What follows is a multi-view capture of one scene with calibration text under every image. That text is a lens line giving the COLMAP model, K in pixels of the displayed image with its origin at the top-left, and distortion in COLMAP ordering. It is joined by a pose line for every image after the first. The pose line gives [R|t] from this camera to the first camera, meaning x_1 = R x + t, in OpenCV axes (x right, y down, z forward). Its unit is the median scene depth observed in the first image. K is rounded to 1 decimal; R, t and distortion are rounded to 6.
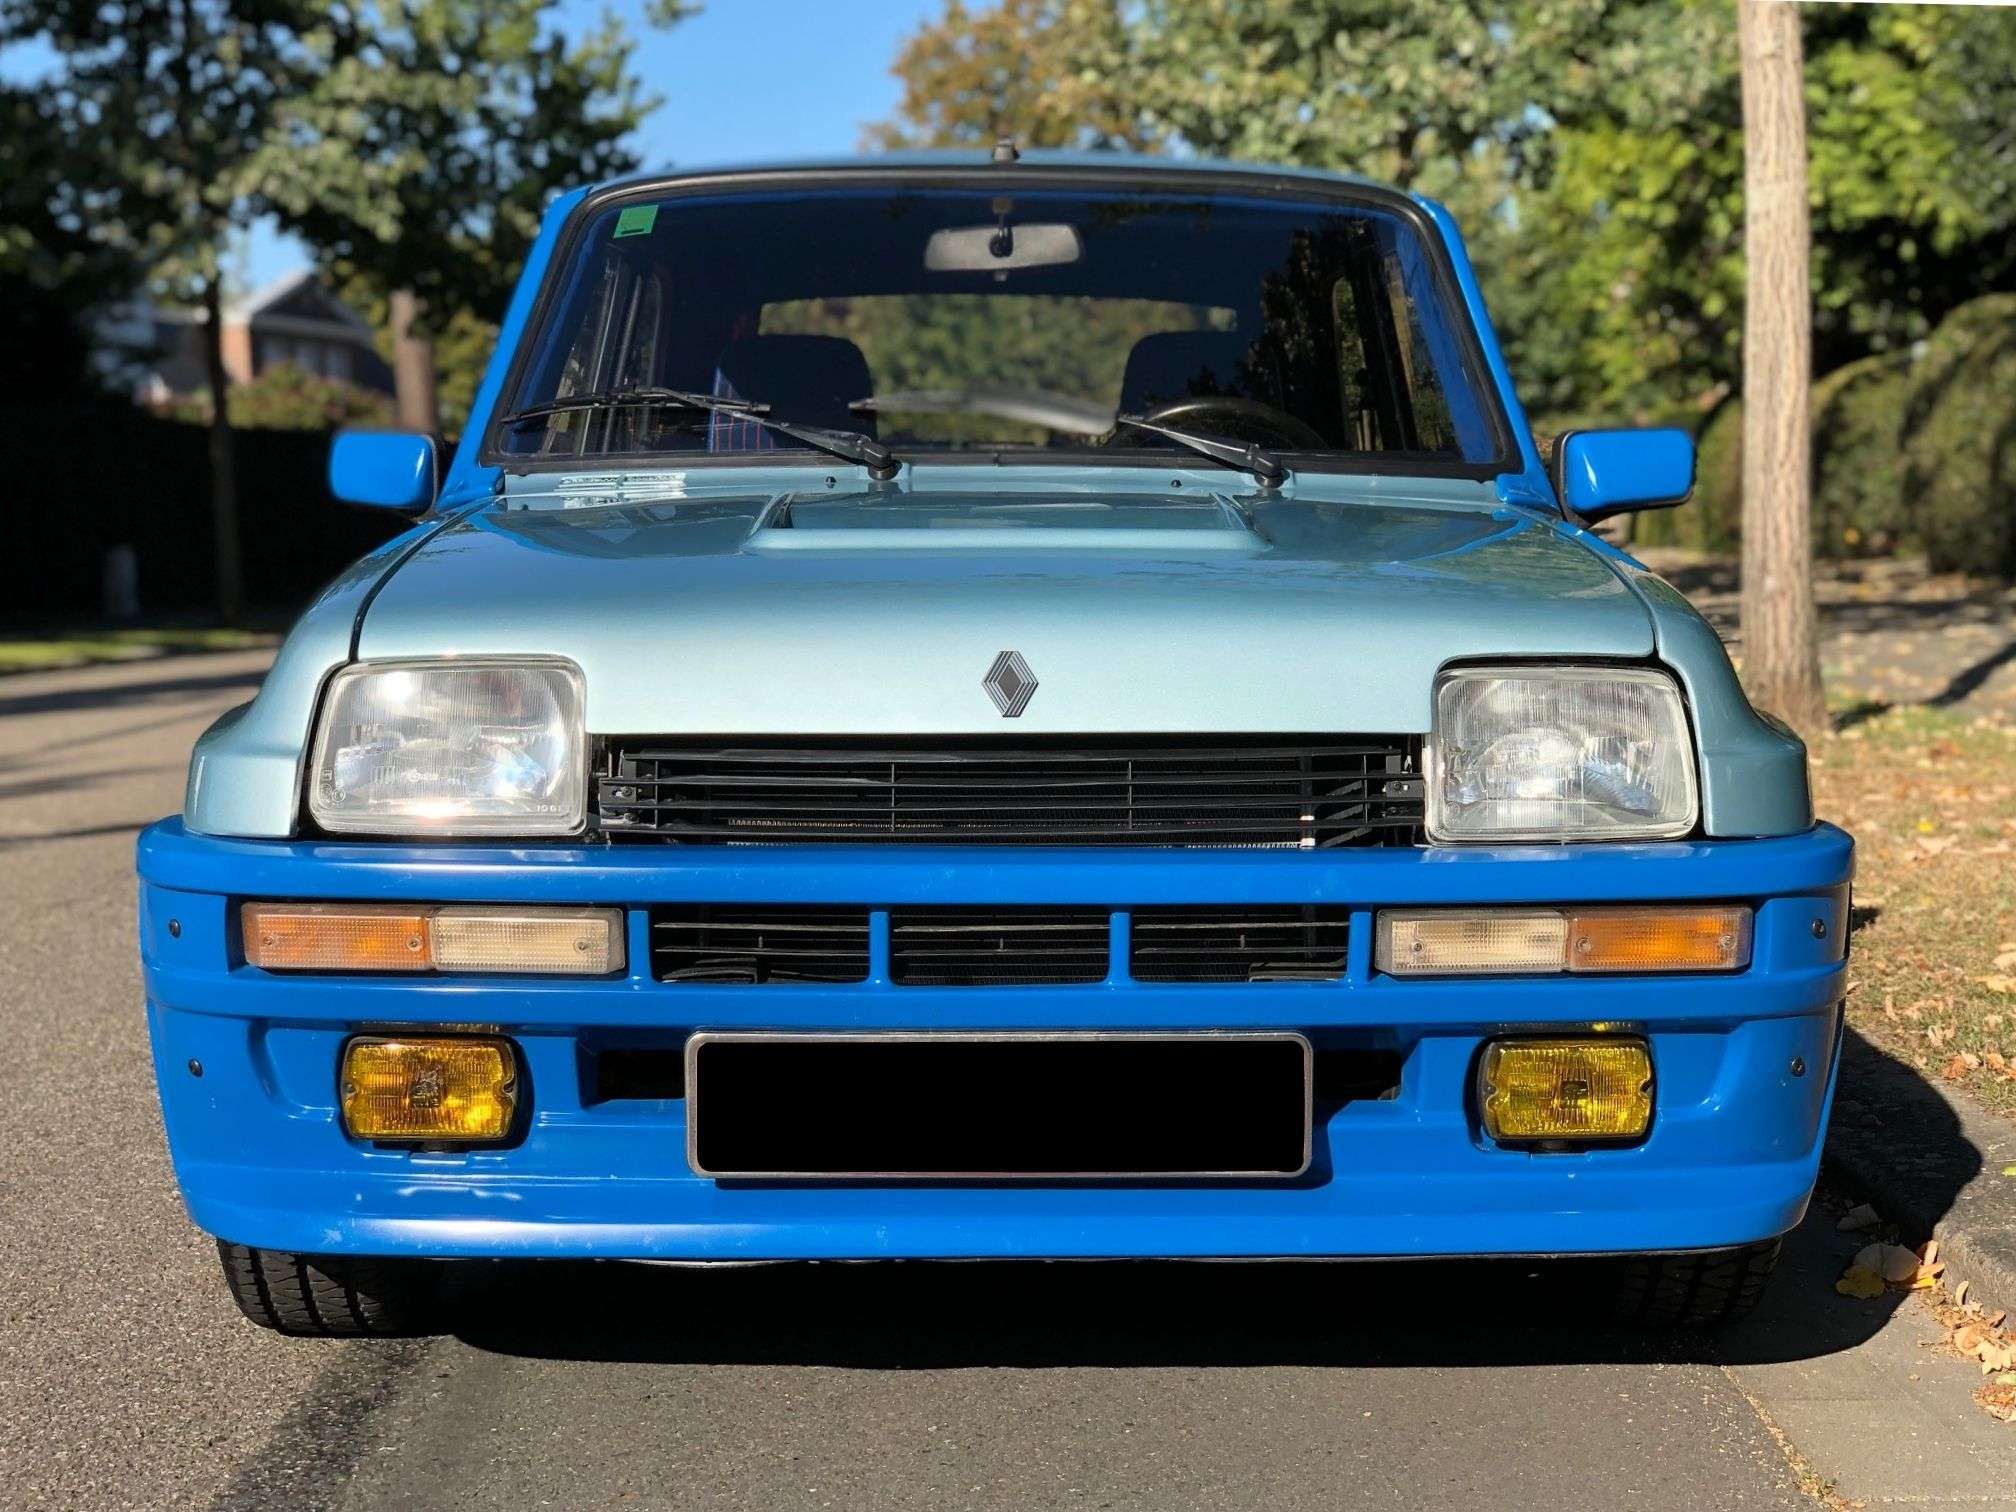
lens RADIAL K [[3106.6, 0, 1020.3], [0, 3106.6, 747.1], [0, 0, 1]] dist [0.095802, 0.000000]
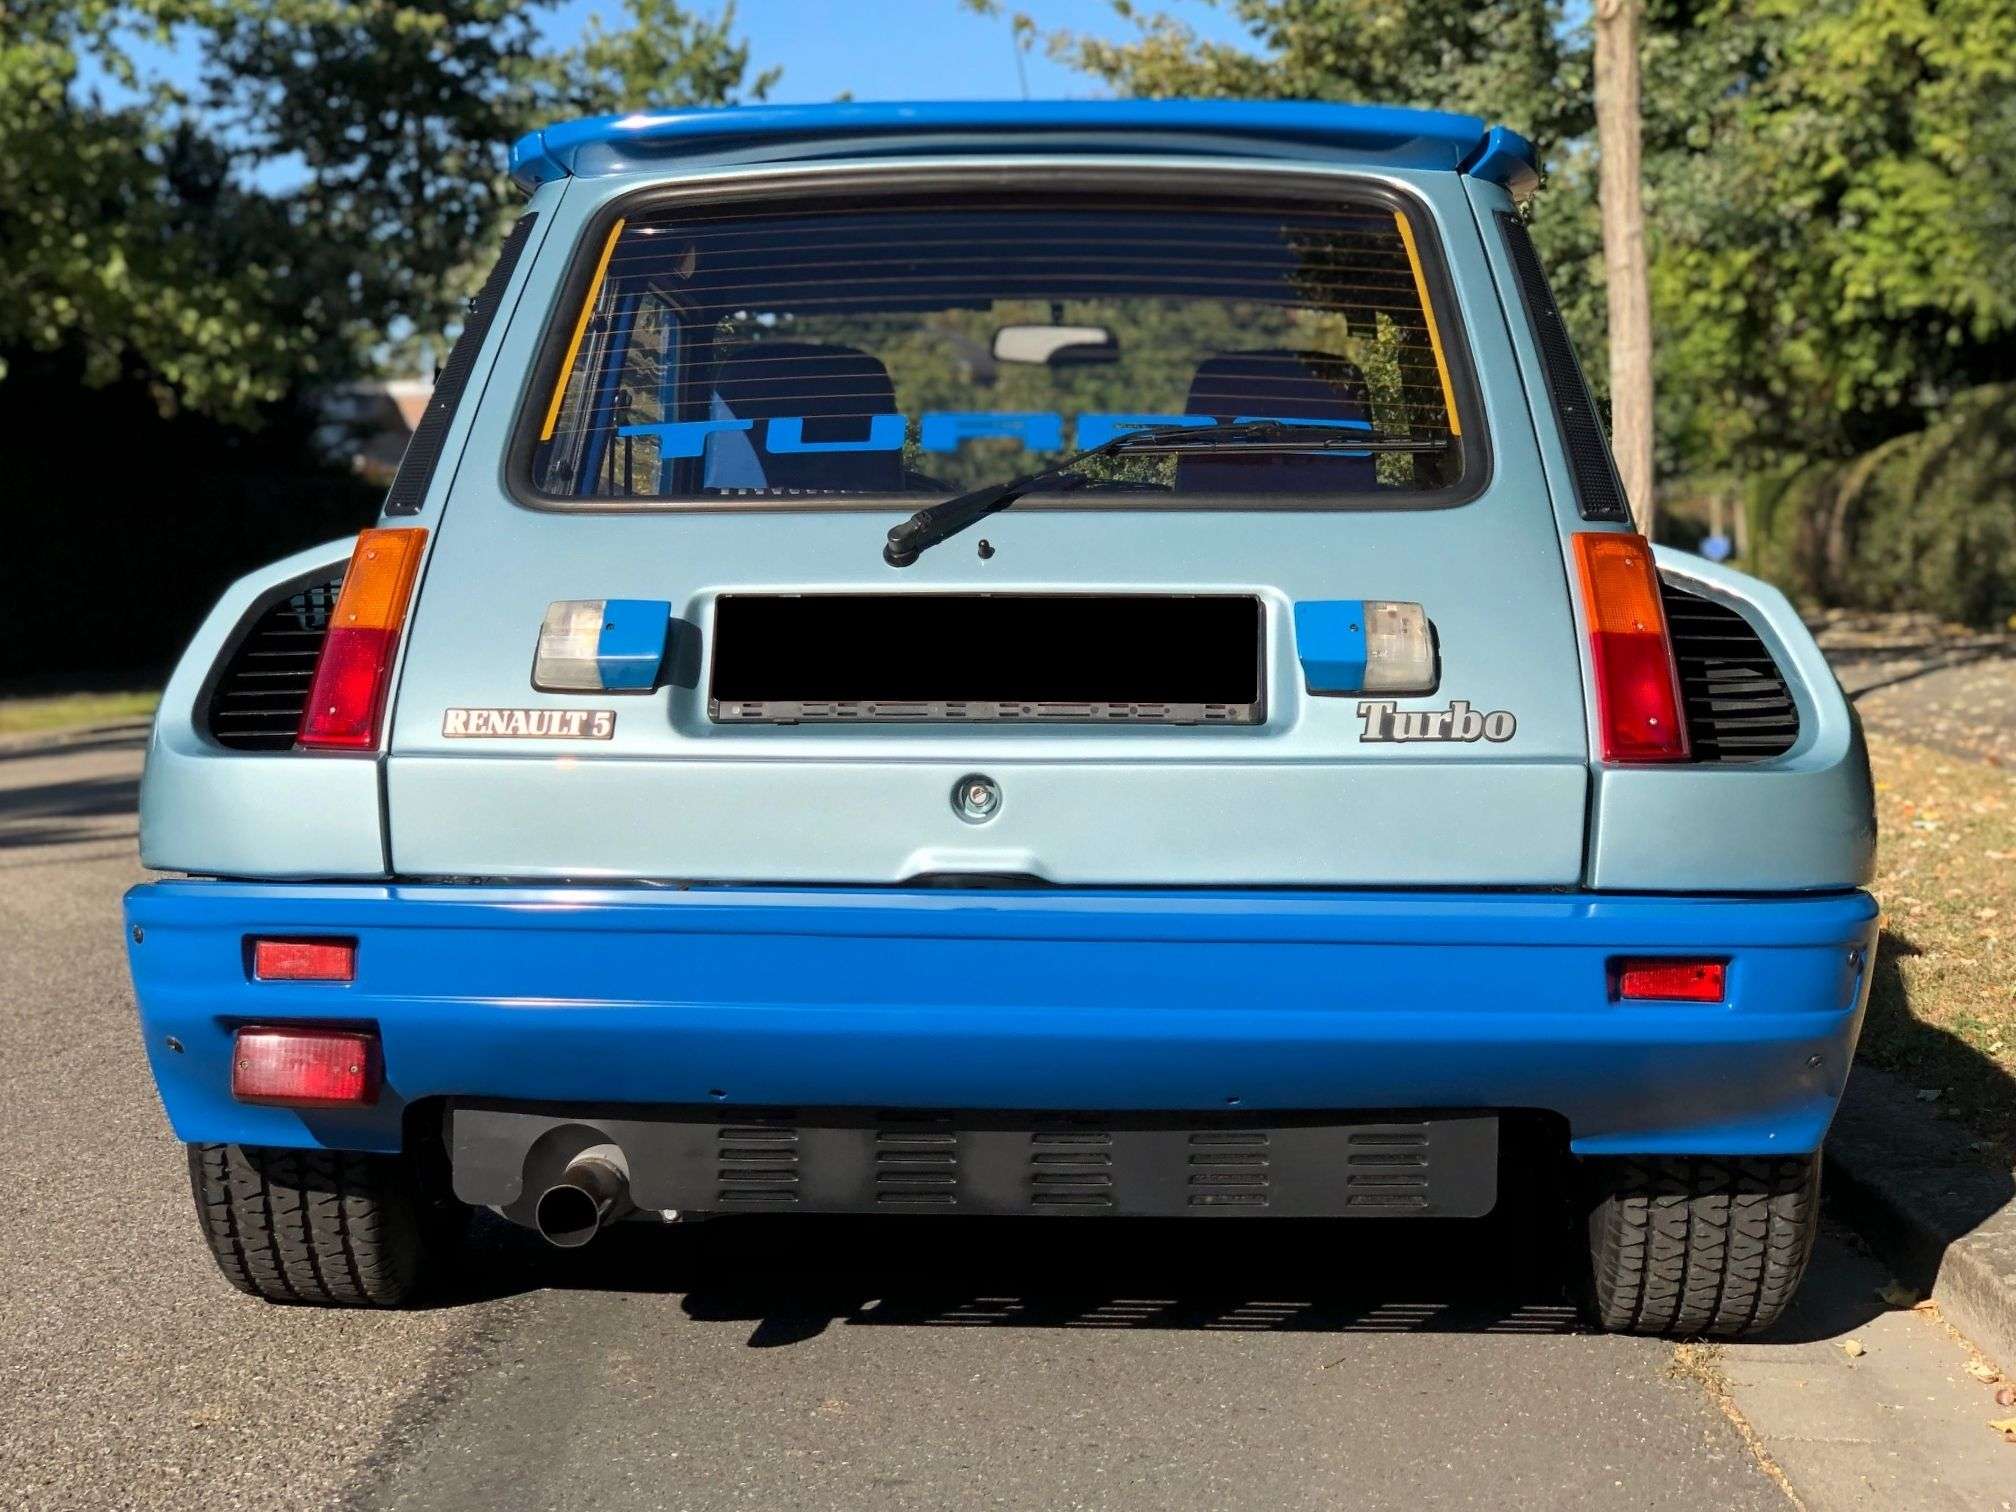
lens RADIAL K [[3161.6, 0, 996.8], [0, 3161.6, 760.1], [0, 0, 1]] dist [0.076256, 0.000000]
pose [[0.998631, 0.003752, -0.052171, 0.003854], [-0.004604, 0.999858, -0.016215, 0.012086], [0.052103, 0.016433, 0.998507, -0.146156]]
